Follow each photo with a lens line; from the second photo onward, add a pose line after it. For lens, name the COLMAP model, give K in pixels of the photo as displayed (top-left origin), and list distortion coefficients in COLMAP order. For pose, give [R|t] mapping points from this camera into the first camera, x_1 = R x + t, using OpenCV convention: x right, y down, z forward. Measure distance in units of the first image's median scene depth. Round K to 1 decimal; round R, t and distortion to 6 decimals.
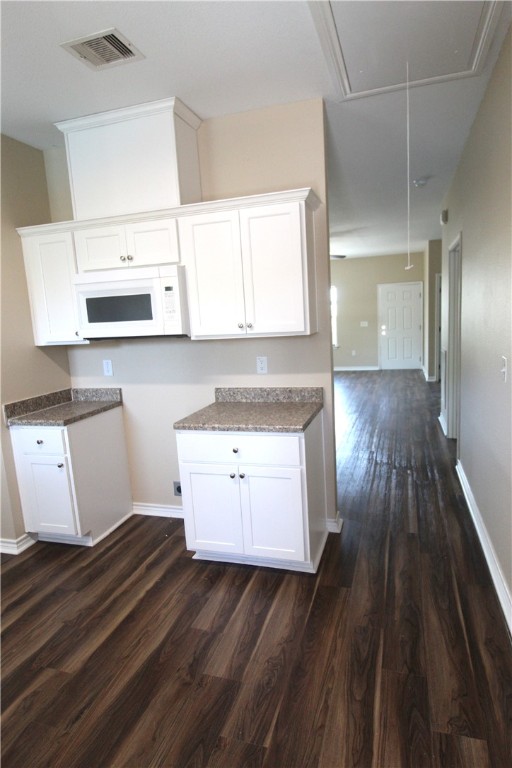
lens RADIAL K [[445.1, 0, 259.6], [0, 445.1, 386.4], [0, 0, 1]] dist [0.007043, -0.009157]
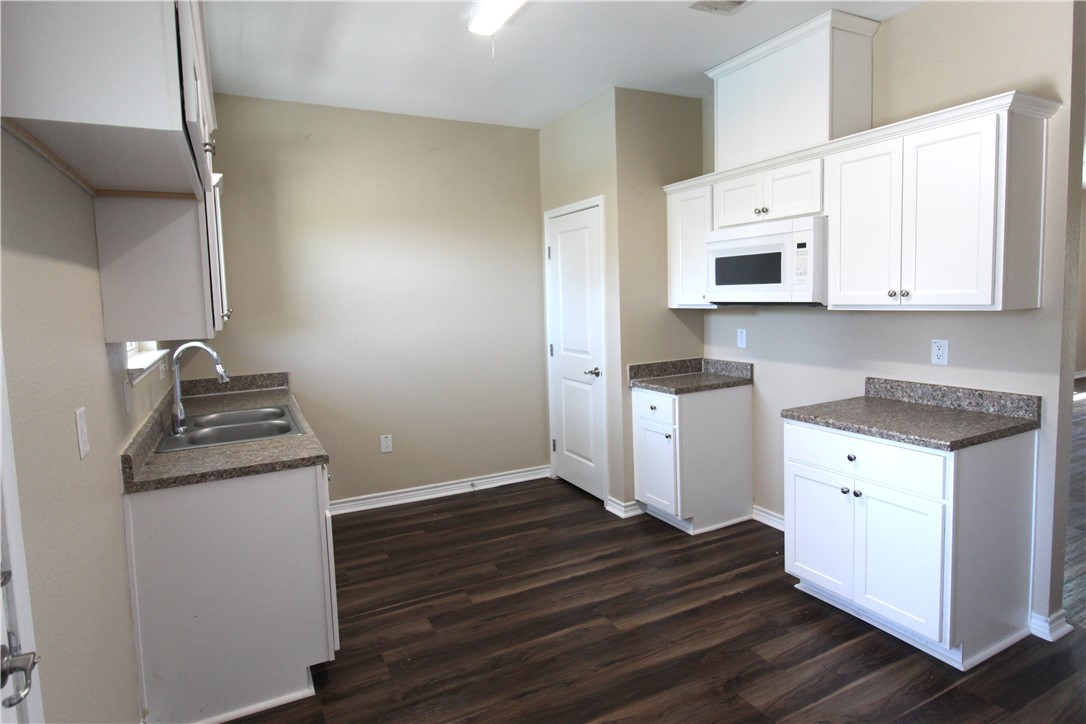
lens RADIAL K [[606.2, 0, 544.0], [0, 606.2, 356.5], [0, 0, 1]] dist [0.017334, -0.000664]
pose [[0.698583, 0.105957, -0.707640, 0.268129], [-0.120317, 0.992288, 0.029802, 0.004697], [0.705341, 0.064322, 0.705944, -0.100291]]
